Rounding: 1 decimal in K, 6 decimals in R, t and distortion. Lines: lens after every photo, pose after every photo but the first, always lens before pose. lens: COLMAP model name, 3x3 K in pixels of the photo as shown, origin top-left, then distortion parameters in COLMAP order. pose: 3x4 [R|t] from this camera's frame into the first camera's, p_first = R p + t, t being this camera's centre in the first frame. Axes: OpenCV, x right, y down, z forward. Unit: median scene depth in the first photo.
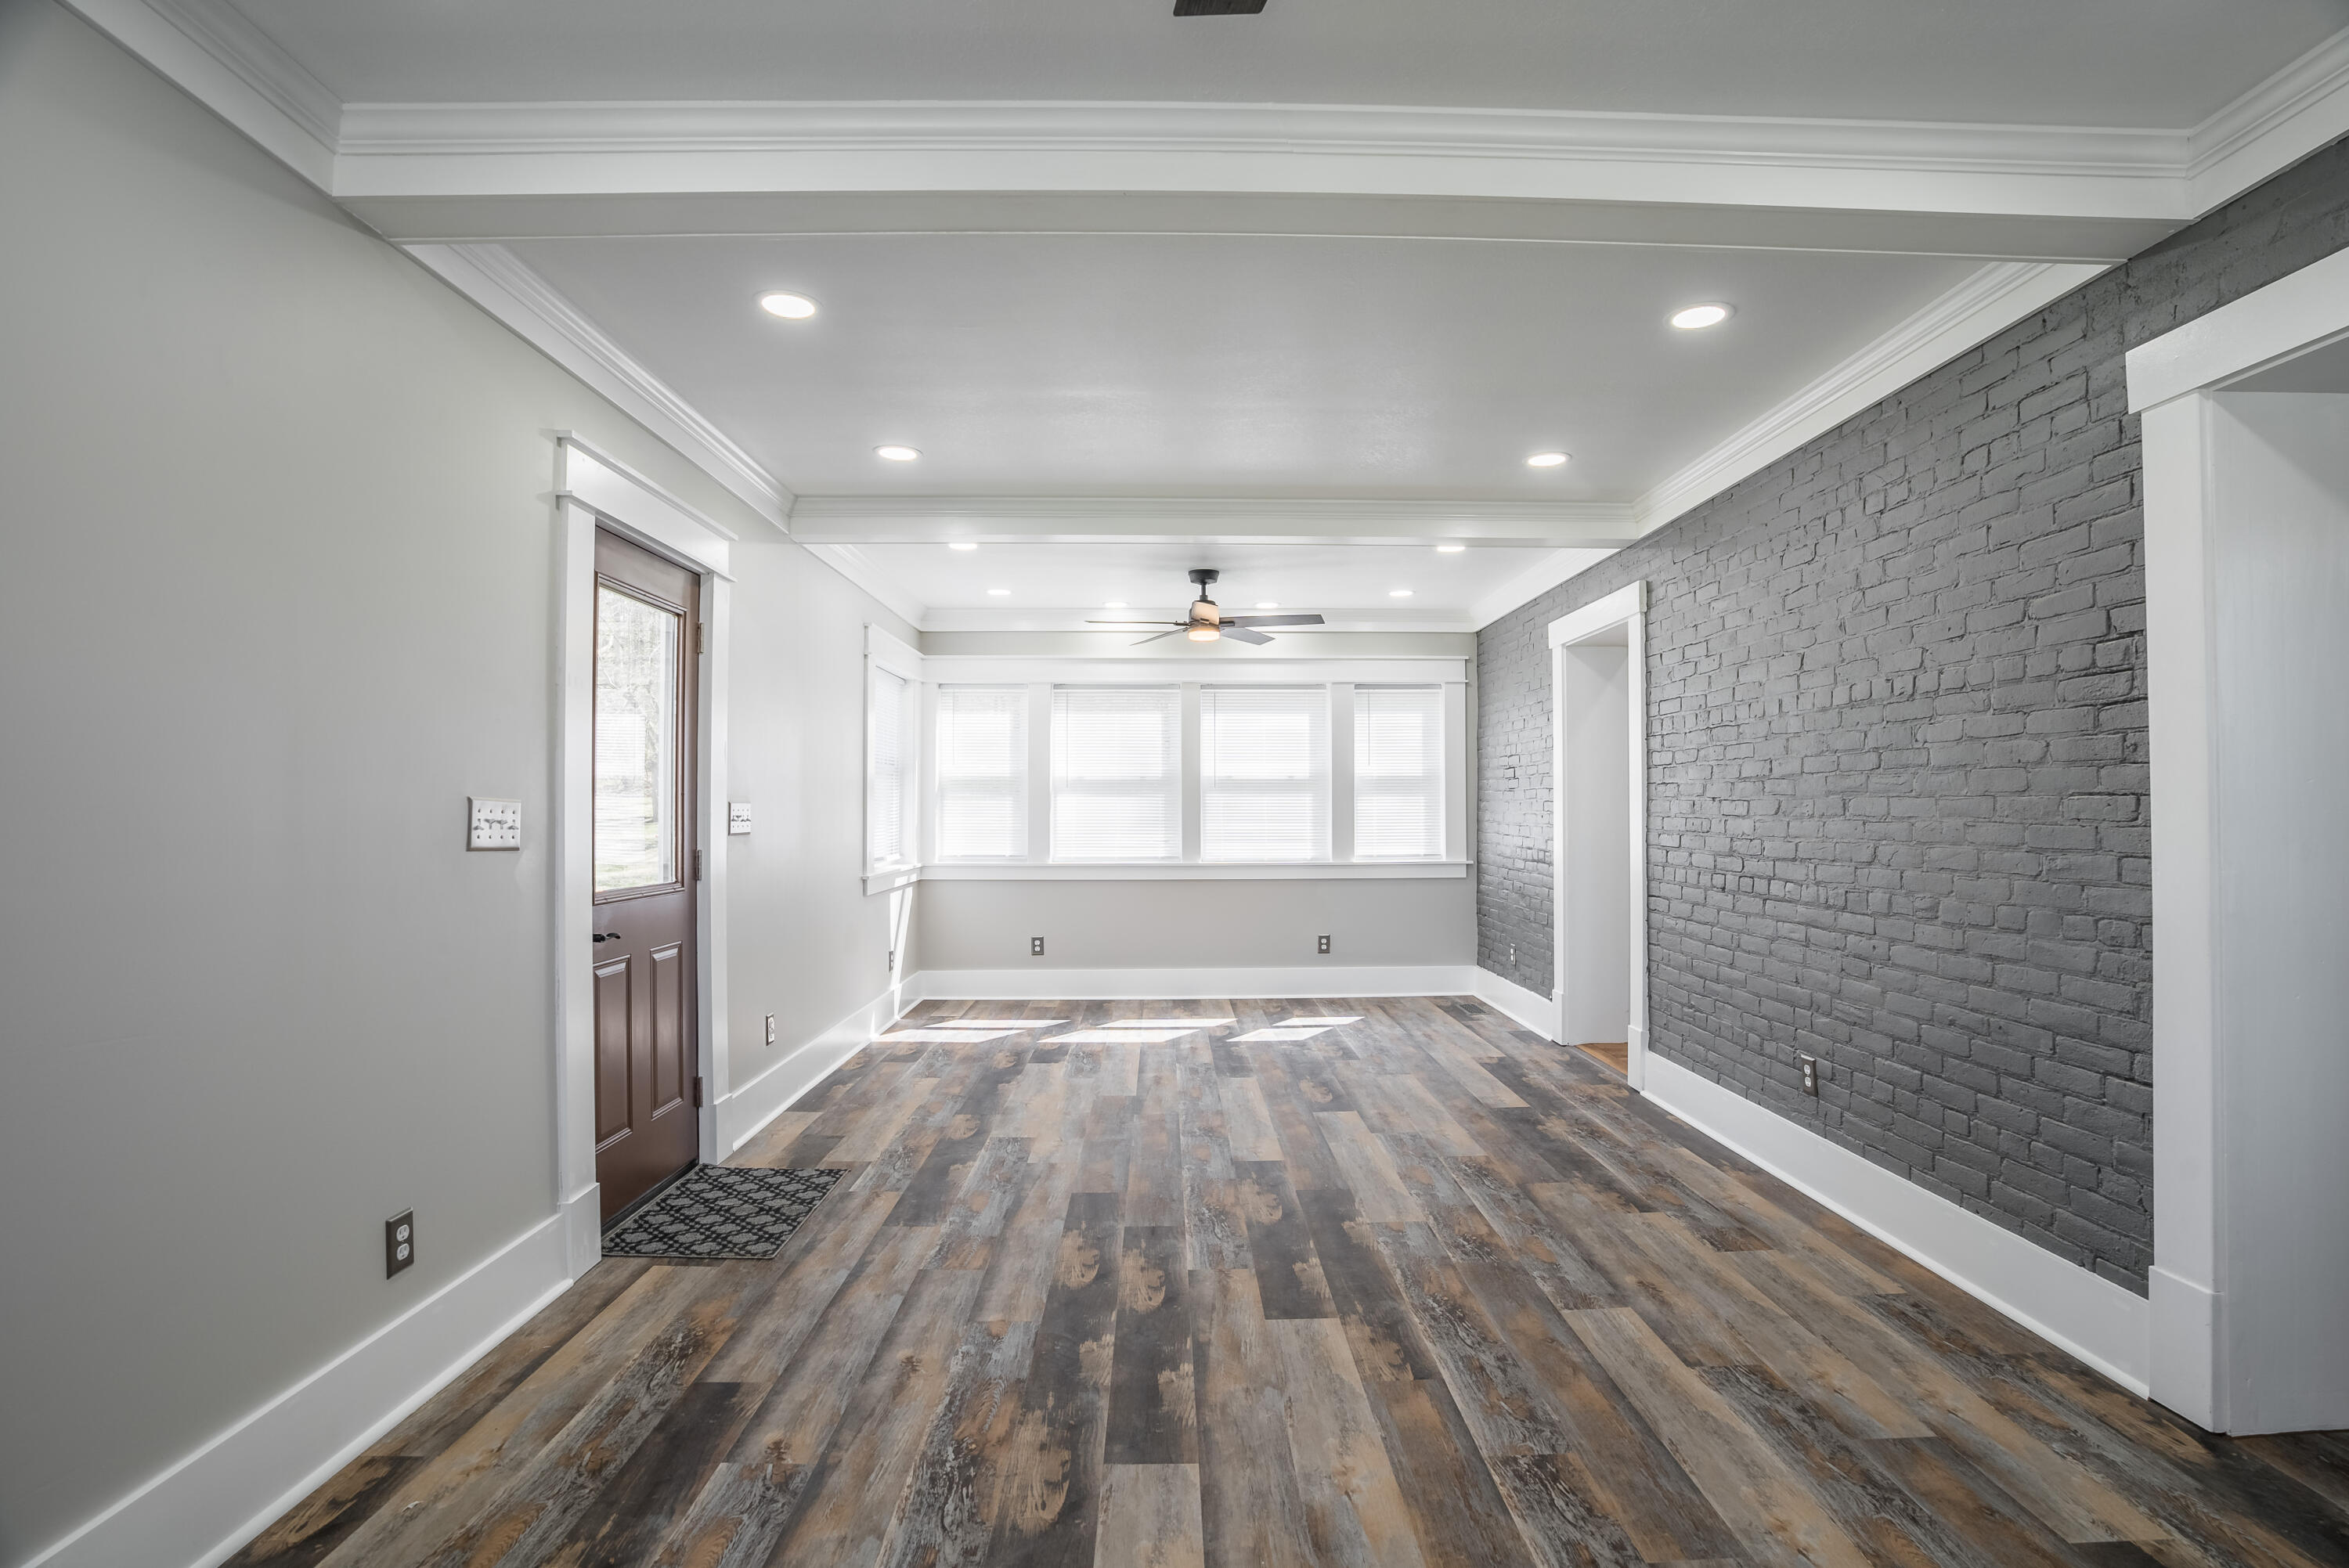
lens RADIAL K [[1107.8, 0, 1176.5], [0, 1107.8, 794.9], [0, 0, 1]] dist [-0.055137, 0.020070]
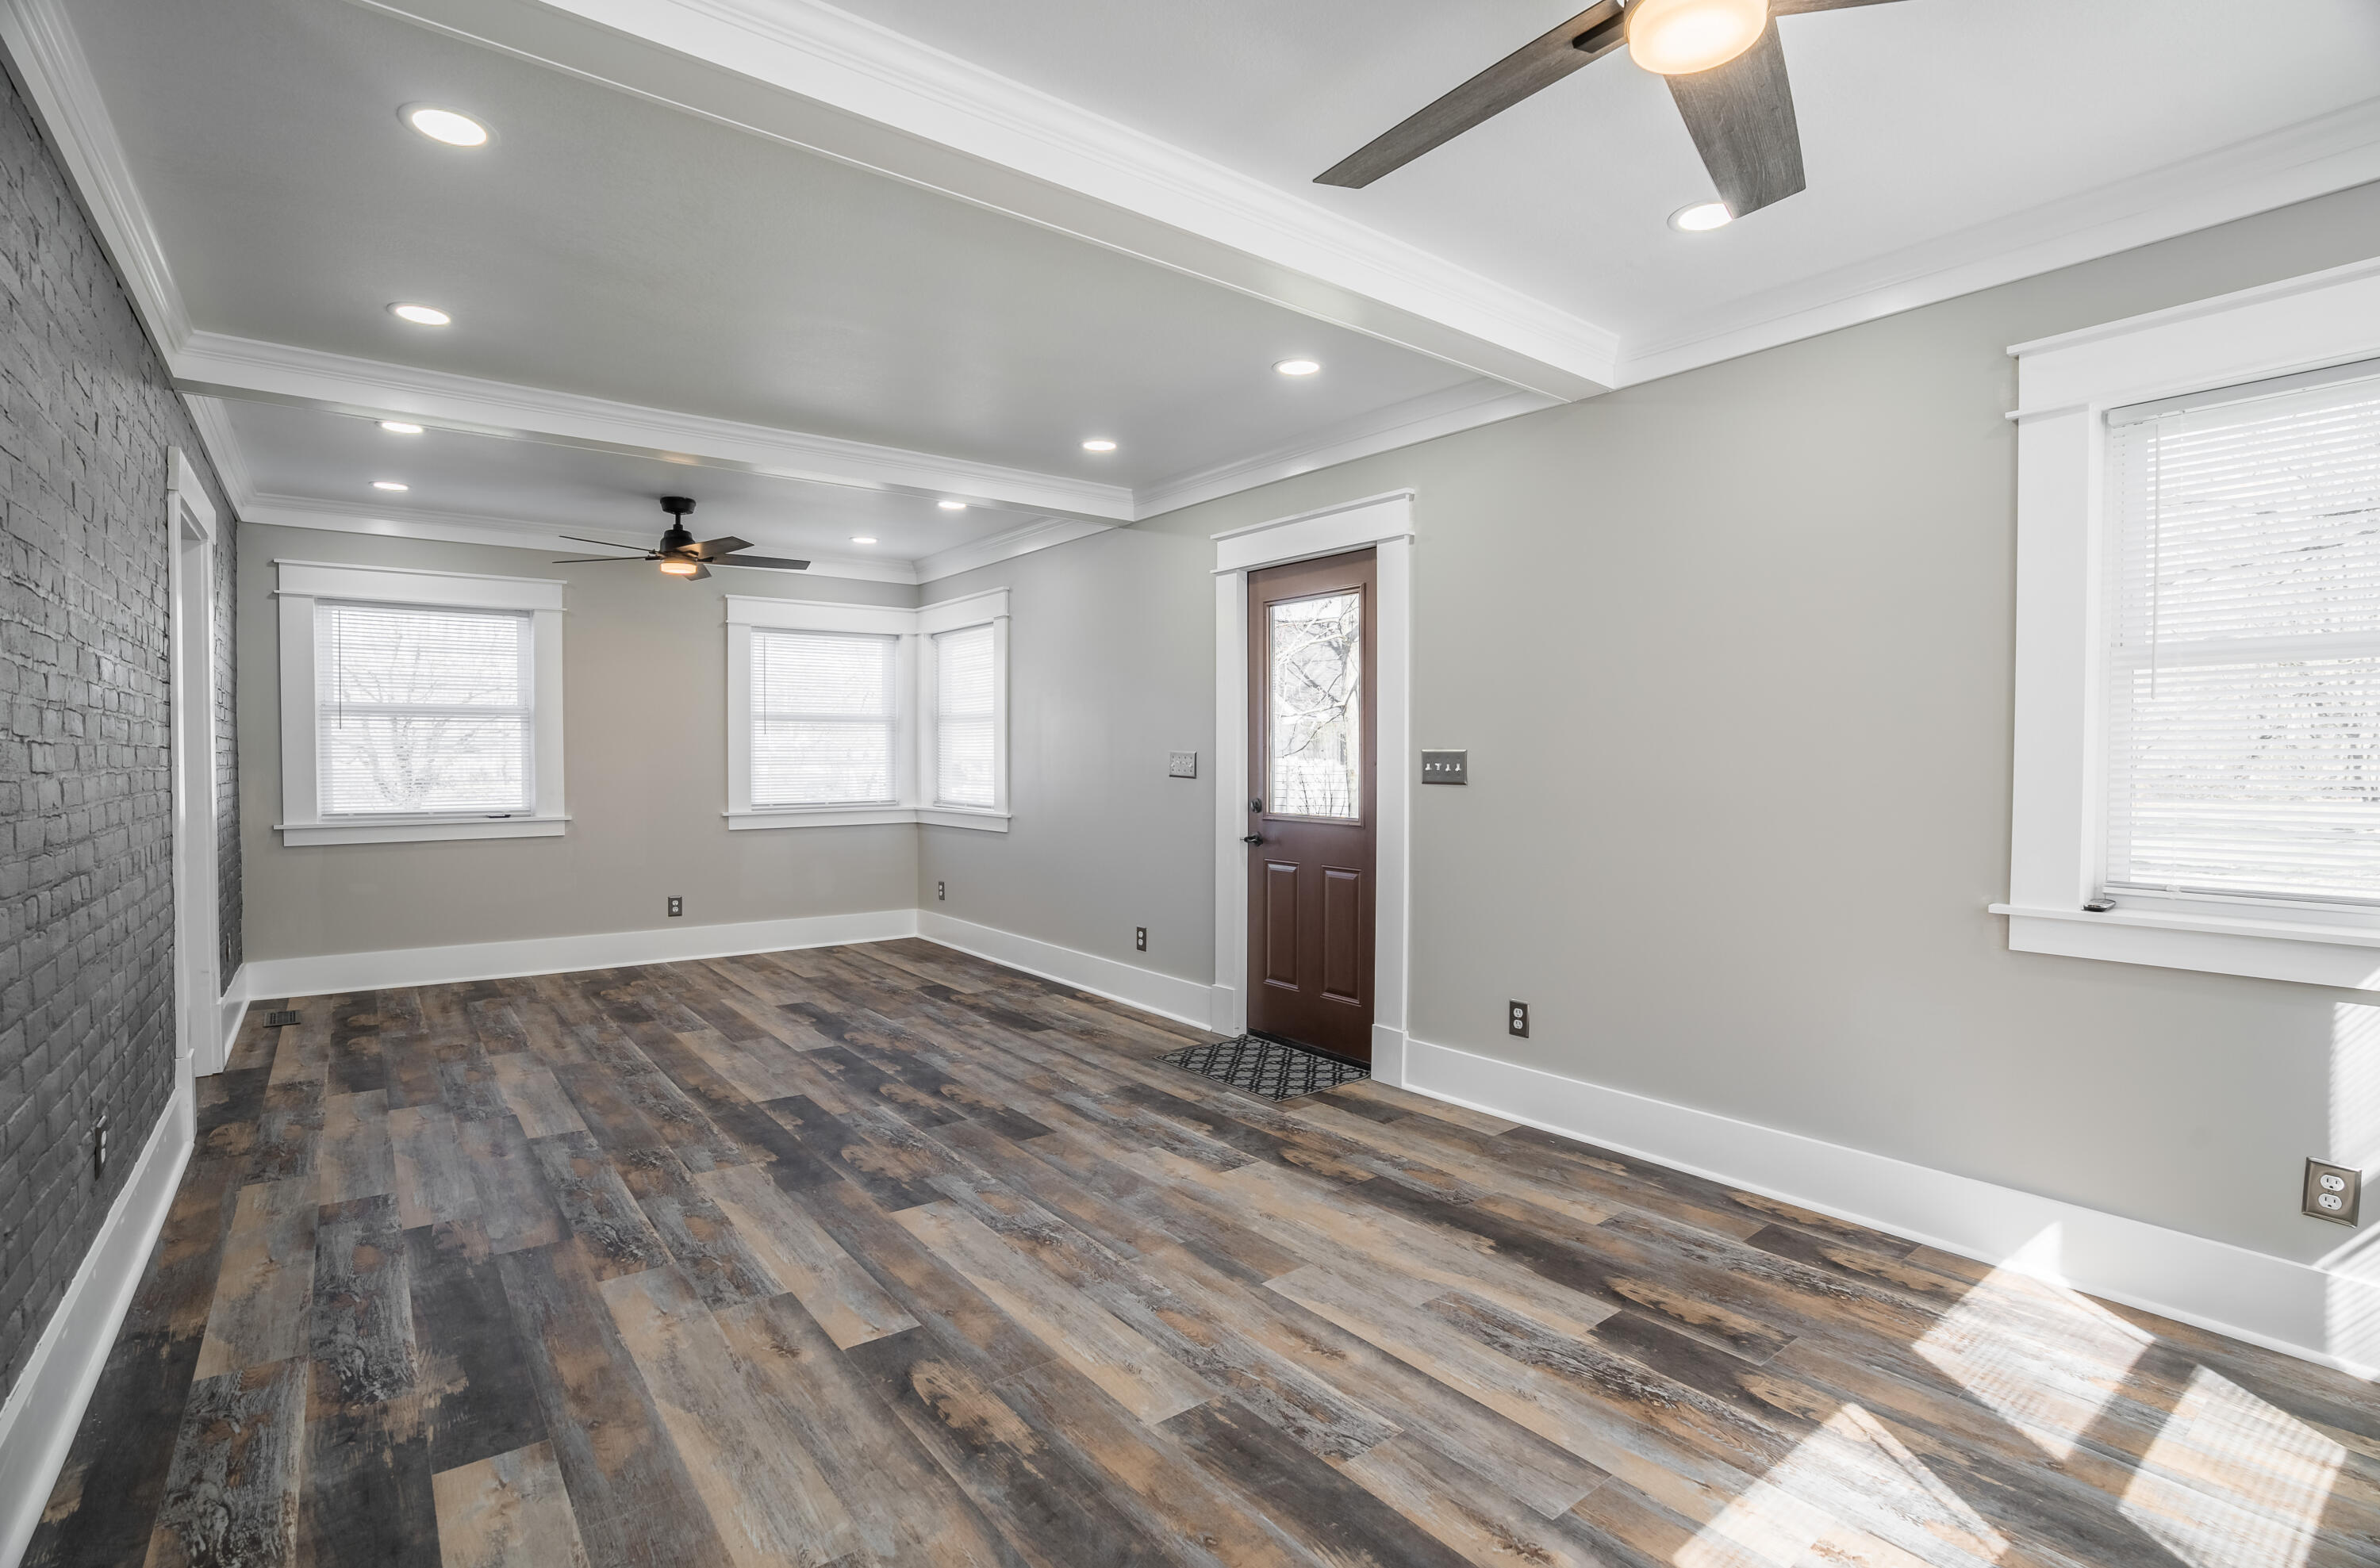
lens RADIAL K [[1122.4, 0, 1195.4], [0, 1122.4, 782.1], [0, 0, 1]] dist [-0.055137, 0.020070]
pose [[-0.796077, 0.014318, -0.605026, 0.476250], [0.007943, 0.999881, 0.013211, 0.024677], [0.605143, 0.005712, -0.796096, 2.117446]]
